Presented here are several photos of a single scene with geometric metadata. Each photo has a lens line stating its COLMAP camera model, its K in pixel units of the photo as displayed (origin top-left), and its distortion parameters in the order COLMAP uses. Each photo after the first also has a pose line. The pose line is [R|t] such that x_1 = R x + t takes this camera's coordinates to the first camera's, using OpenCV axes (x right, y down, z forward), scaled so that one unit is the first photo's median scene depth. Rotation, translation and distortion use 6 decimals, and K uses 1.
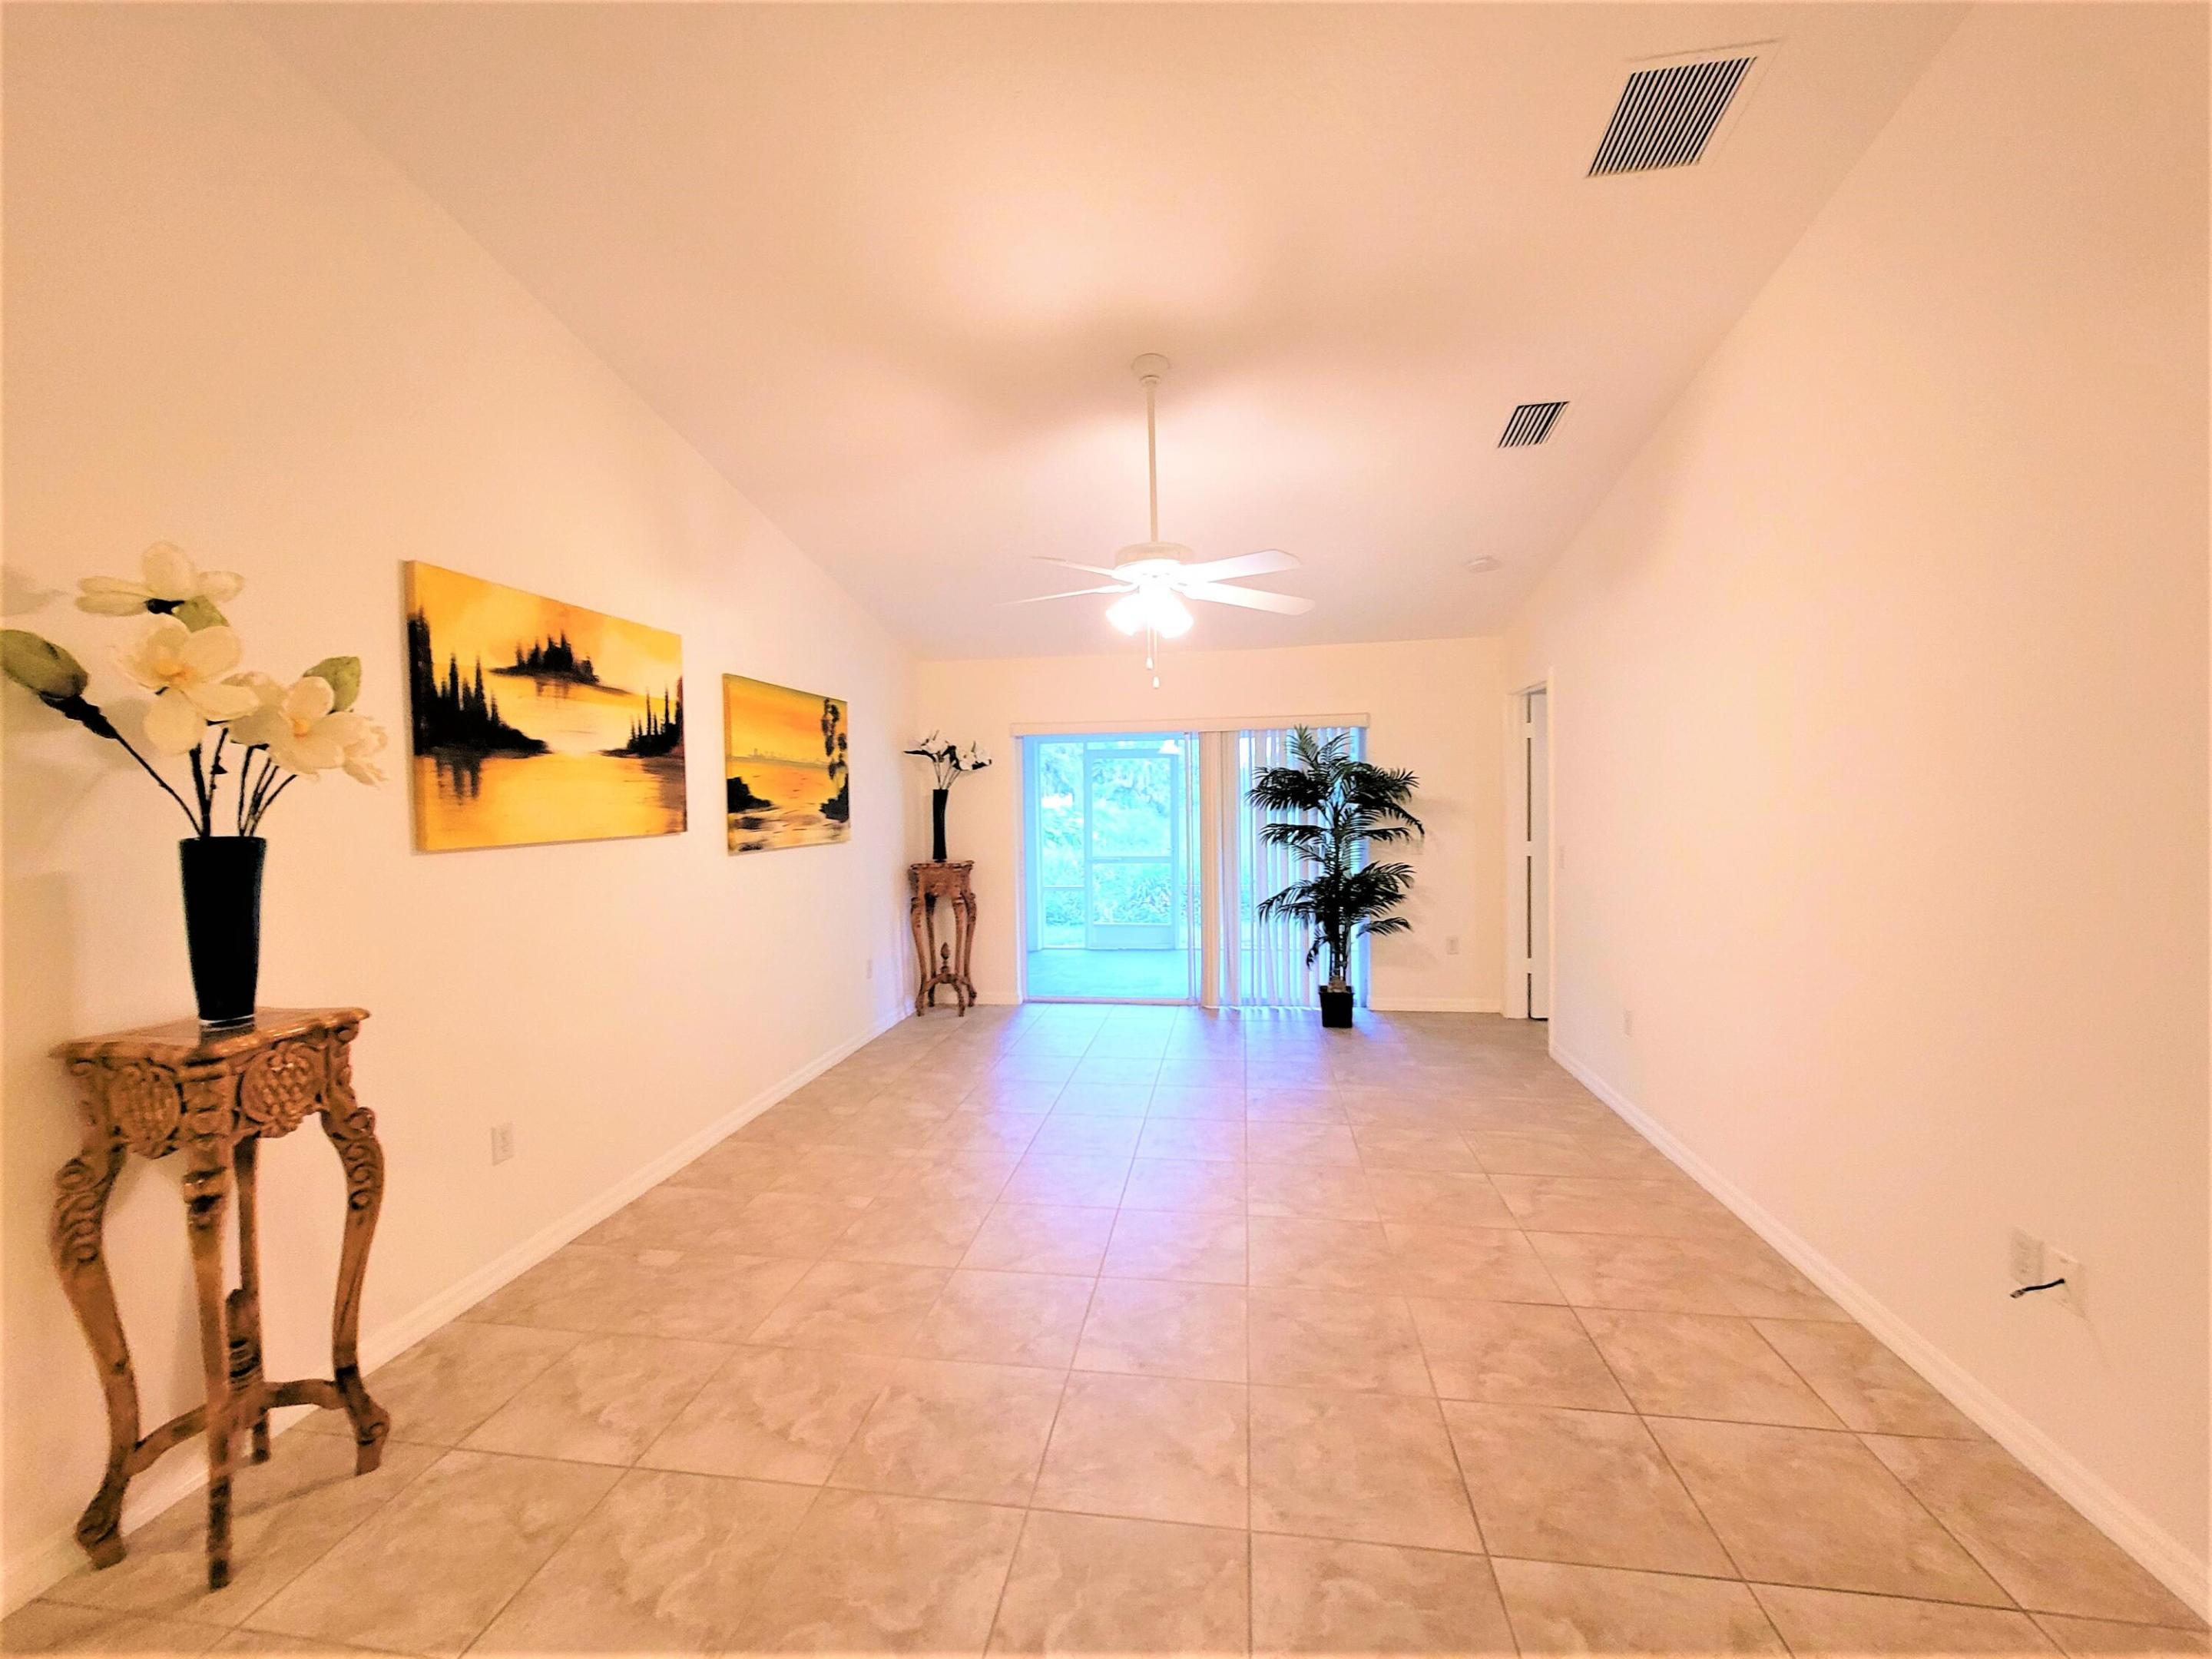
lens RADIAL K [[904.1, 0, 1109.2], [0, 904.1, 821.9], [0, 0, 1]] dist [-0.003238, 0.000586]
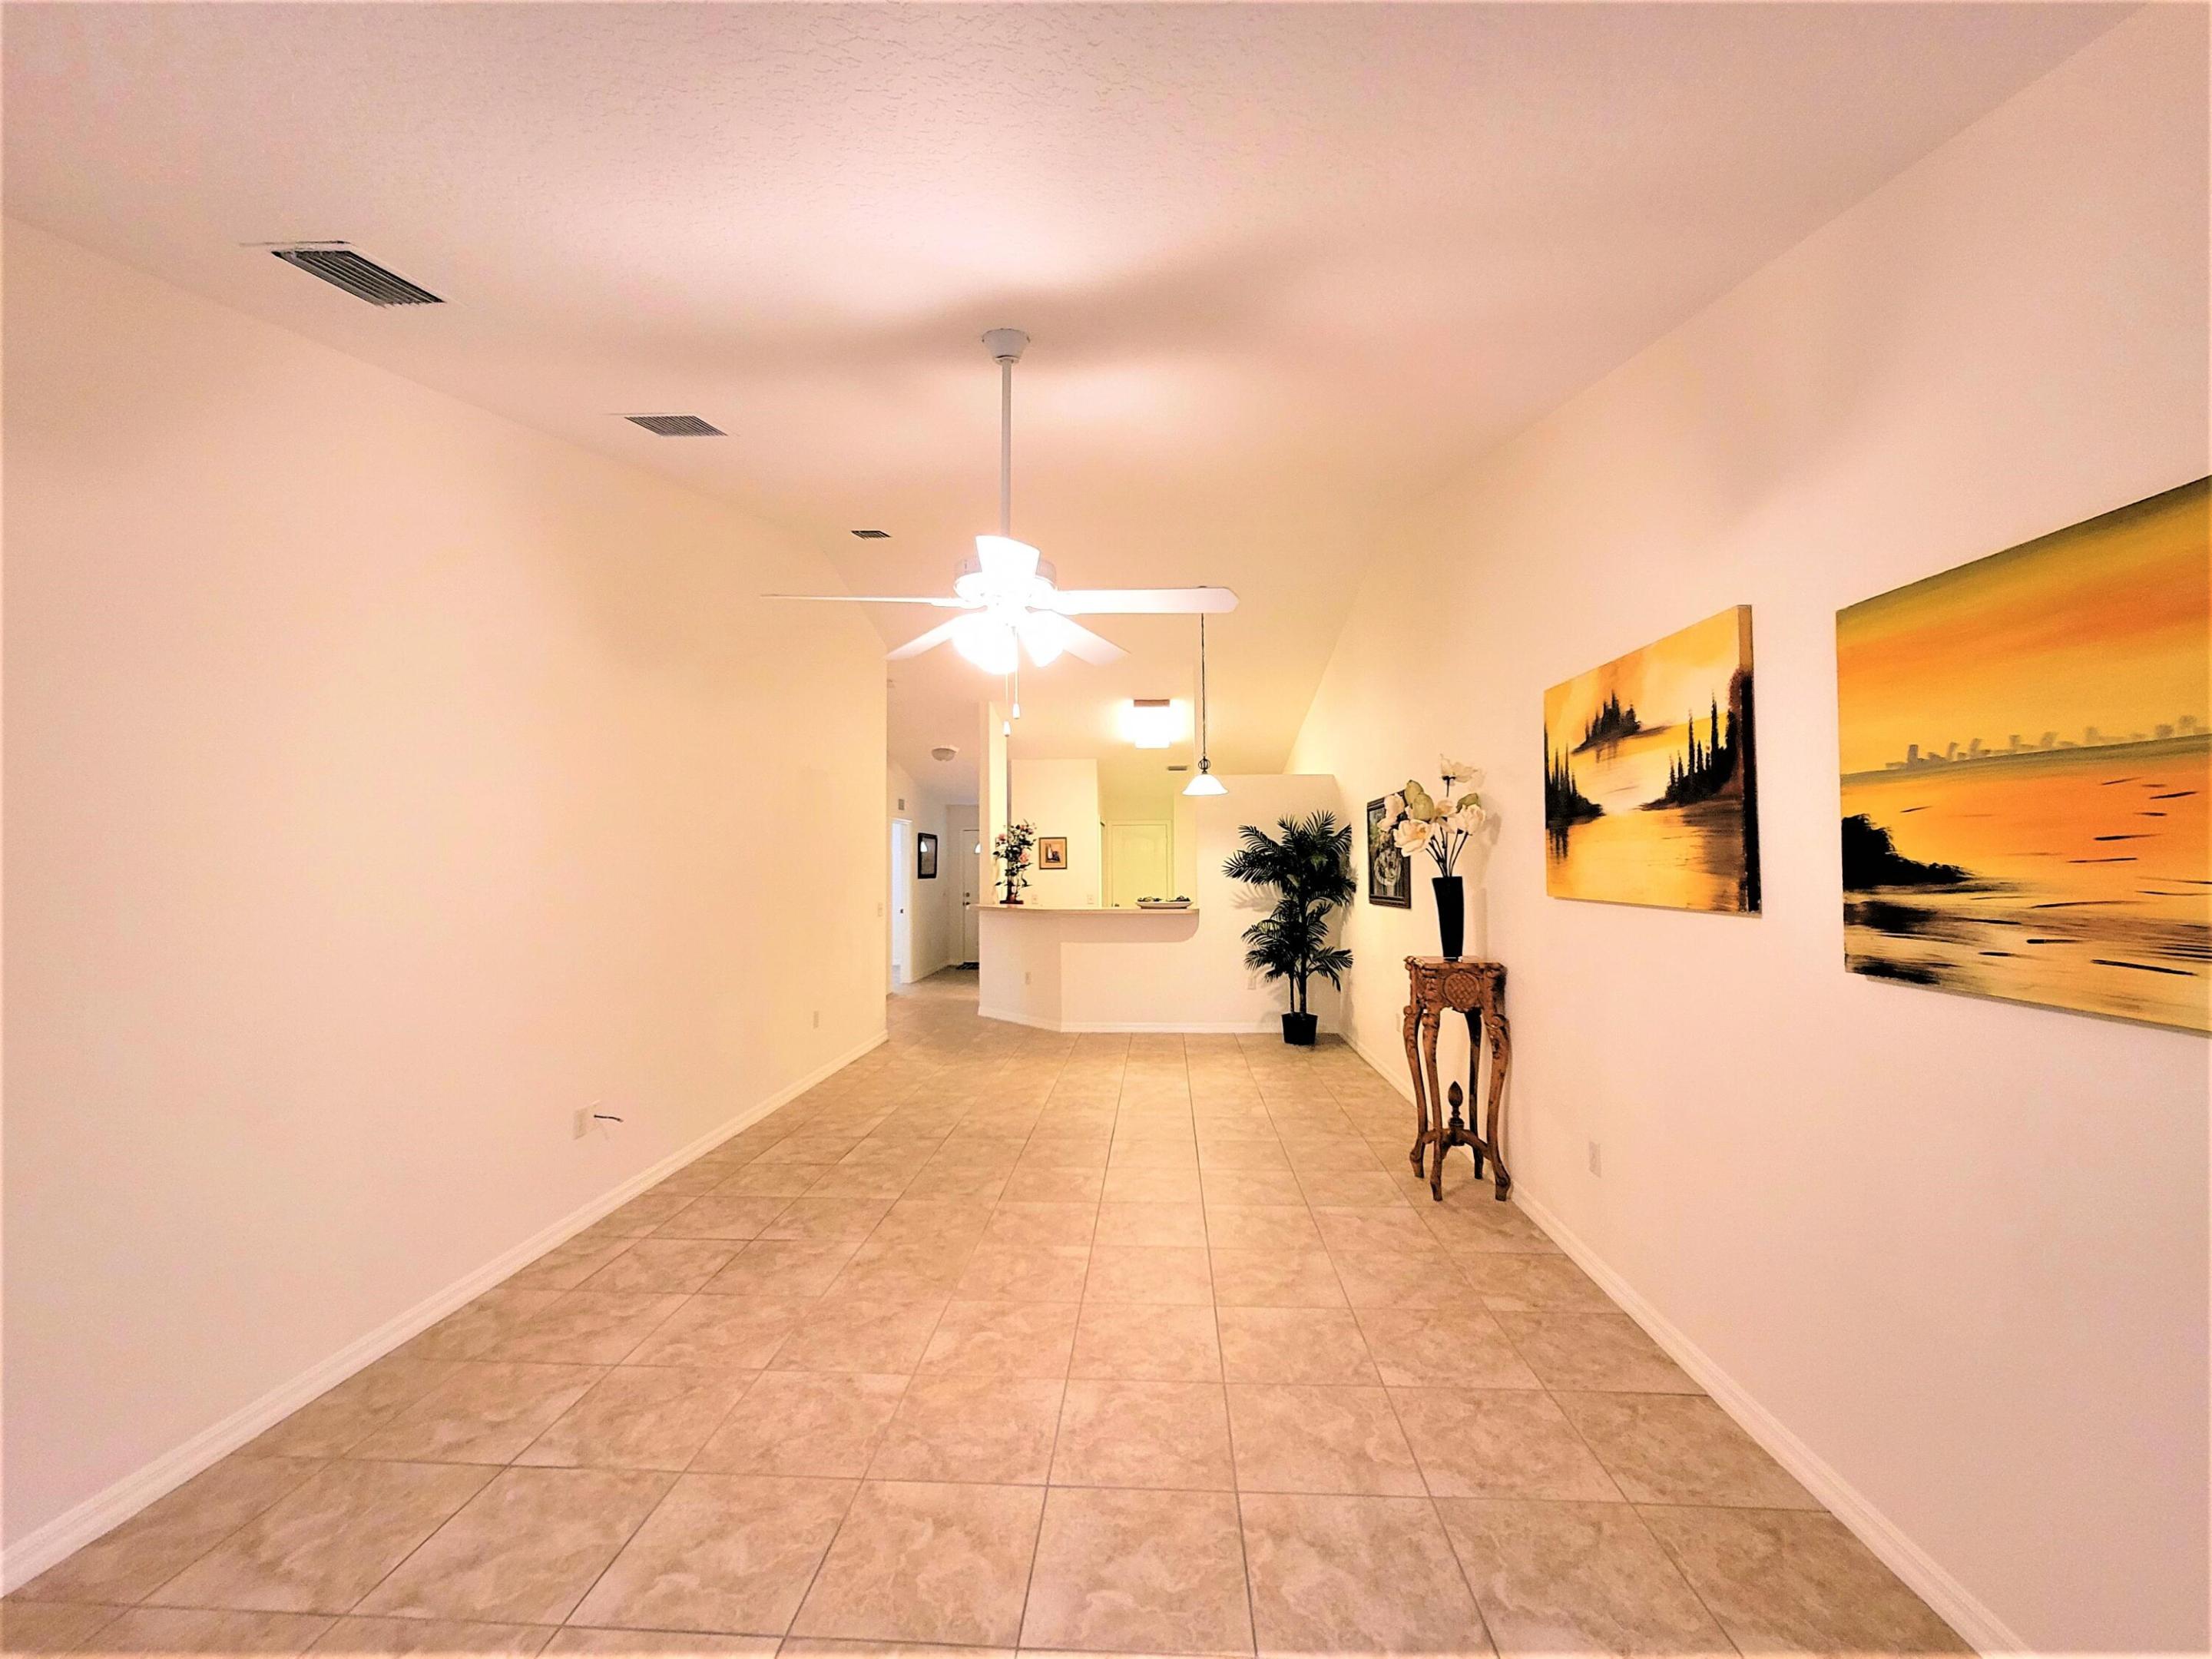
lens RADIAL K [[904.0, 0, 1103.7], [0, 904.0, 825.5], [0, 0, 1]] dist [-0.005230, 0.000812]
pose [[-0.996379, 0.022285, -0.082052, 0.026358], [0.023160, 0.999684, -0.009735, -0.049880], [0.081809, -0.011600, -0.996580, 1.462351]]
